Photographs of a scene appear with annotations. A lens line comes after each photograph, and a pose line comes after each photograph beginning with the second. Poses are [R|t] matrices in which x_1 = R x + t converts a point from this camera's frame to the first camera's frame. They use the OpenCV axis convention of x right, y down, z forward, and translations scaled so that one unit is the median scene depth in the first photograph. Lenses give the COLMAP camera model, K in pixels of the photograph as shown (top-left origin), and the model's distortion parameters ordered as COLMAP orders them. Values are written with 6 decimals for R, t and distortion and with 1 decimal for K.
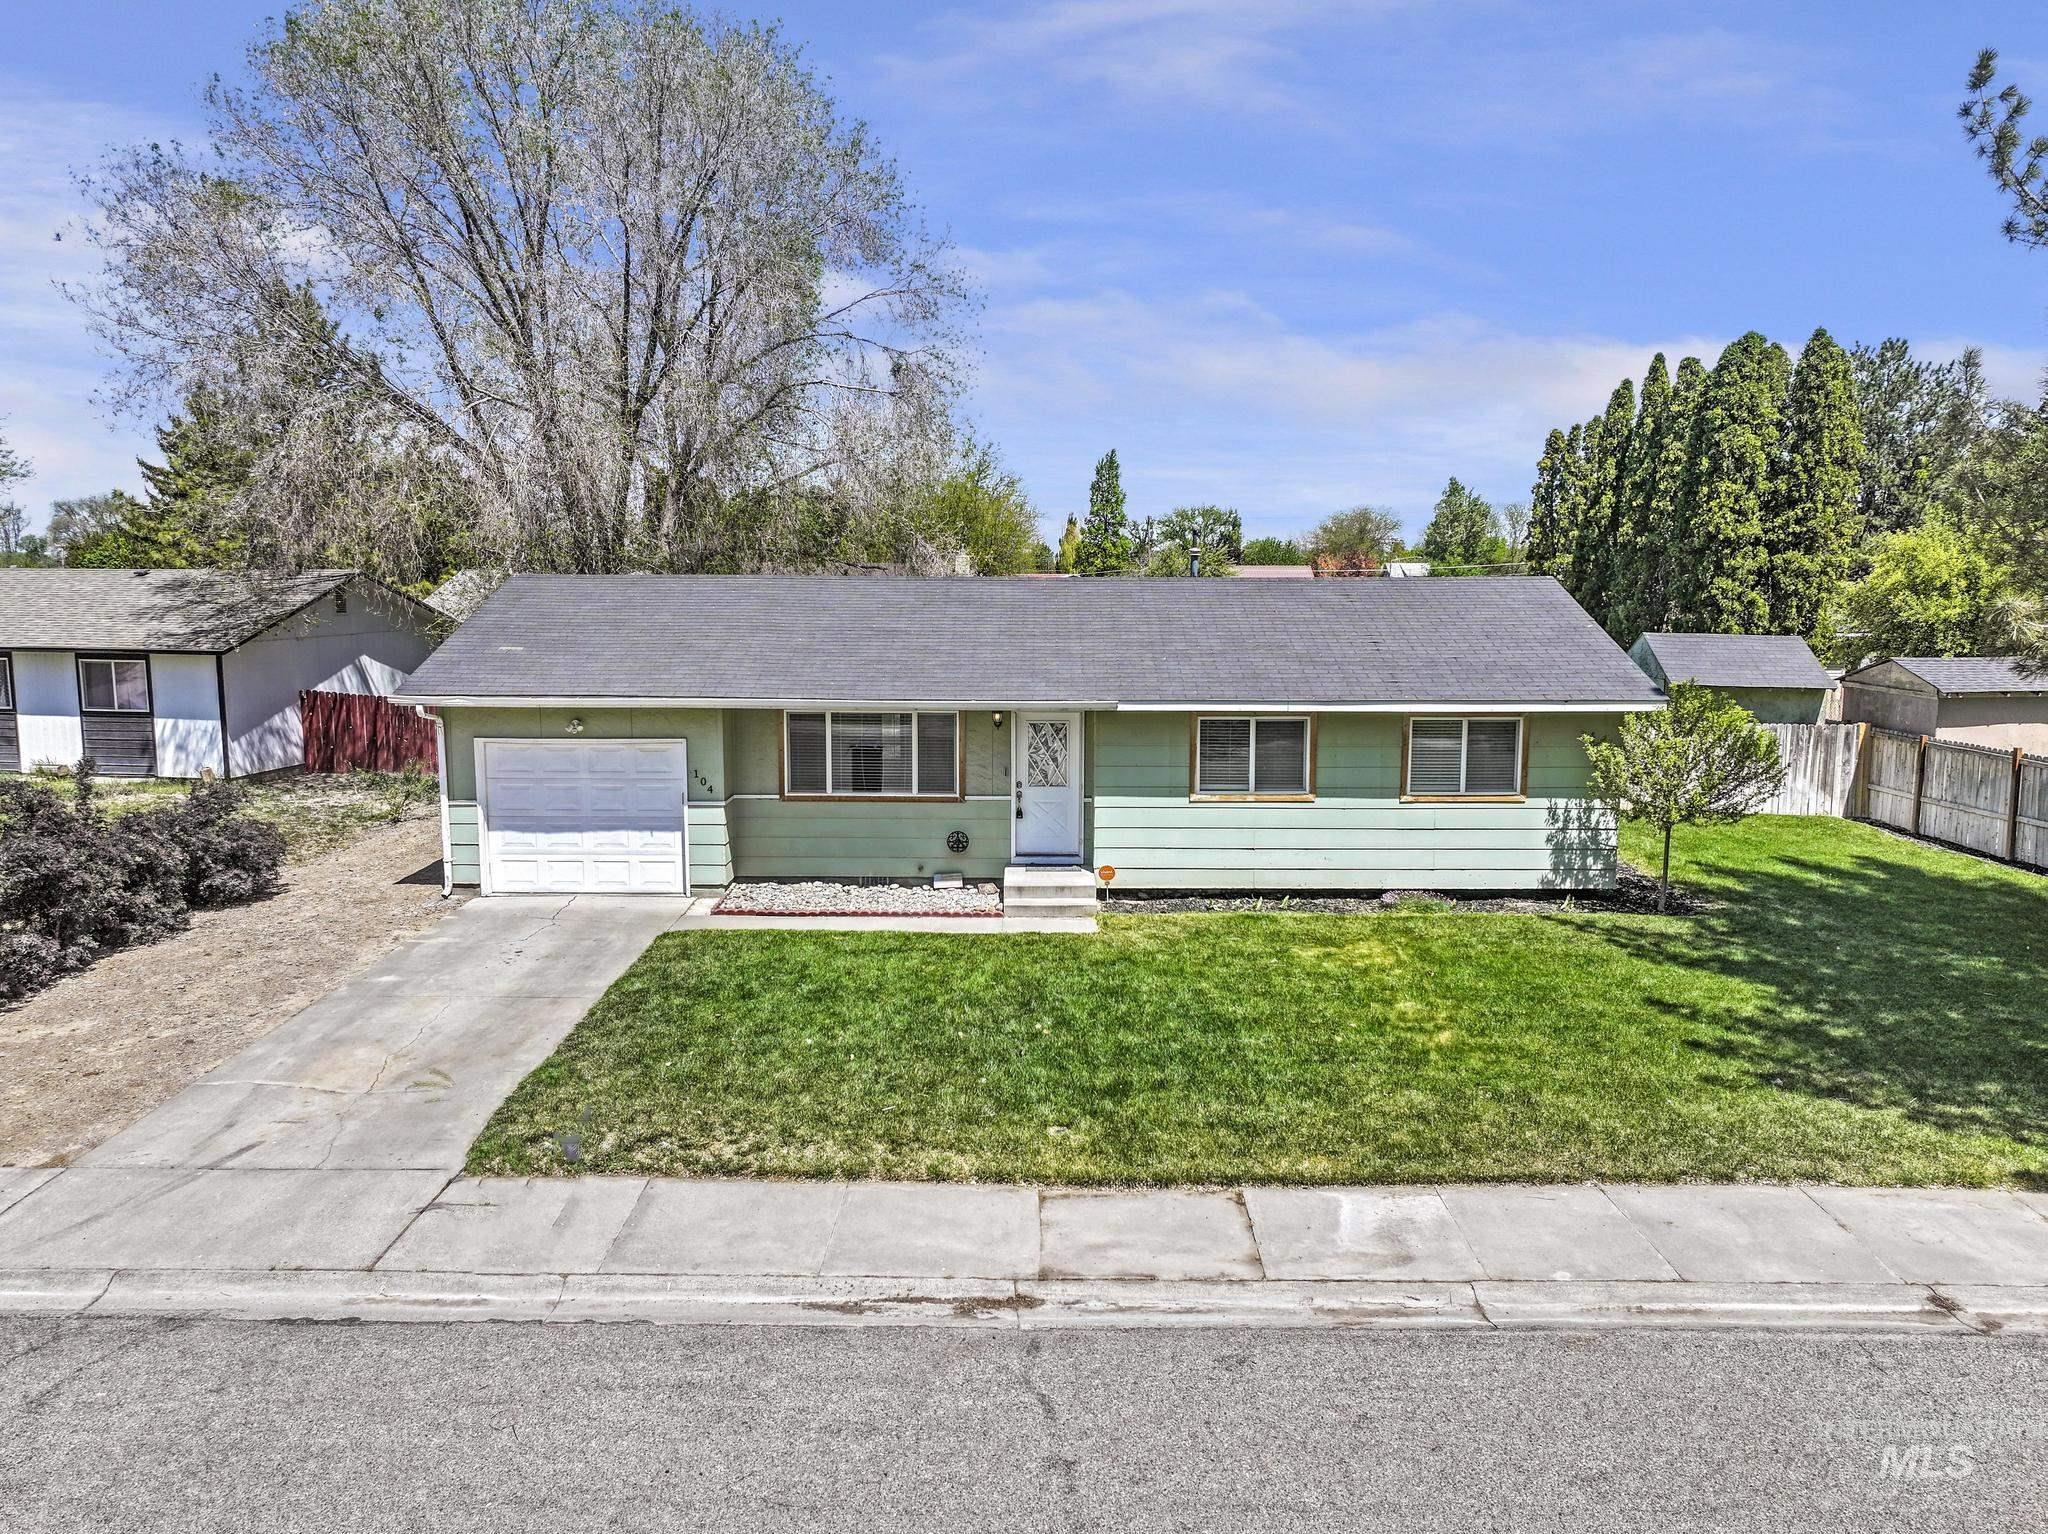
lens RADIAL K [[1582.5, 0, 1023.9], [0, 1582.5, 791.3], [0, 0, 1]] dist [-0.012803, 0.029634]
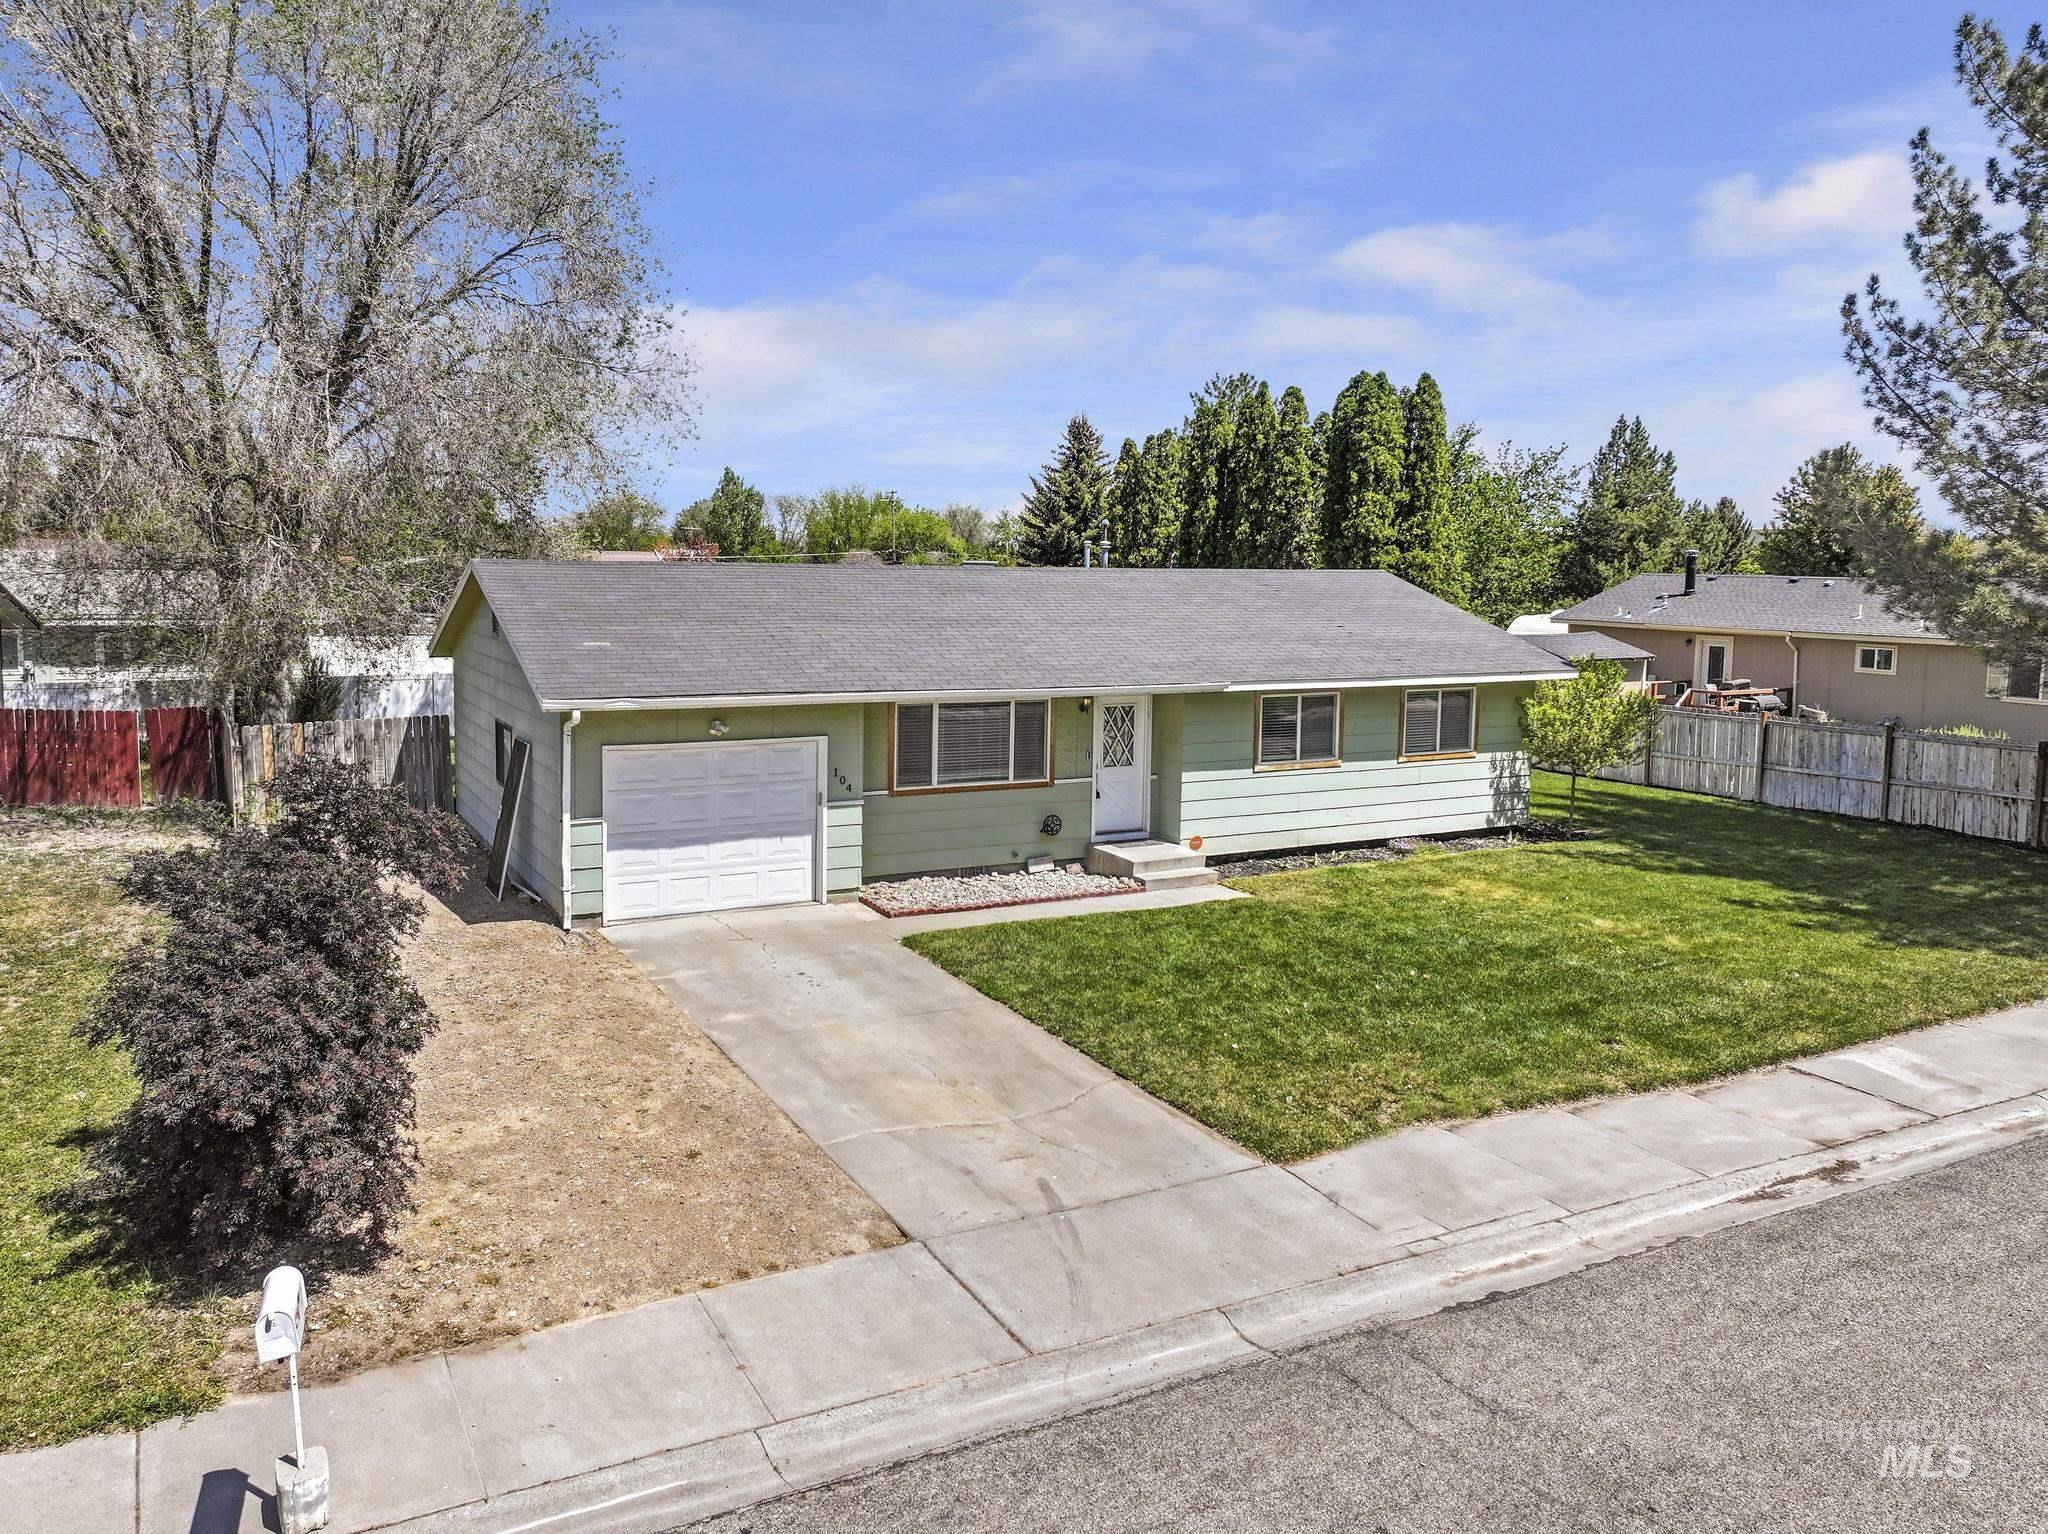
lens RADIAL K [[1582.5, 0, 1026.5], [0, 1582.5, 712.7], [0, 0, 1]] dist [-0.012803, 0.029634]
pose [[0.868569, -0.038506, 0.494070, -0.578167], [0.058461, 0.997977, -0.024994, -0.016683], [-0.492108, 0.050592, 0.869063, 0.117454]]
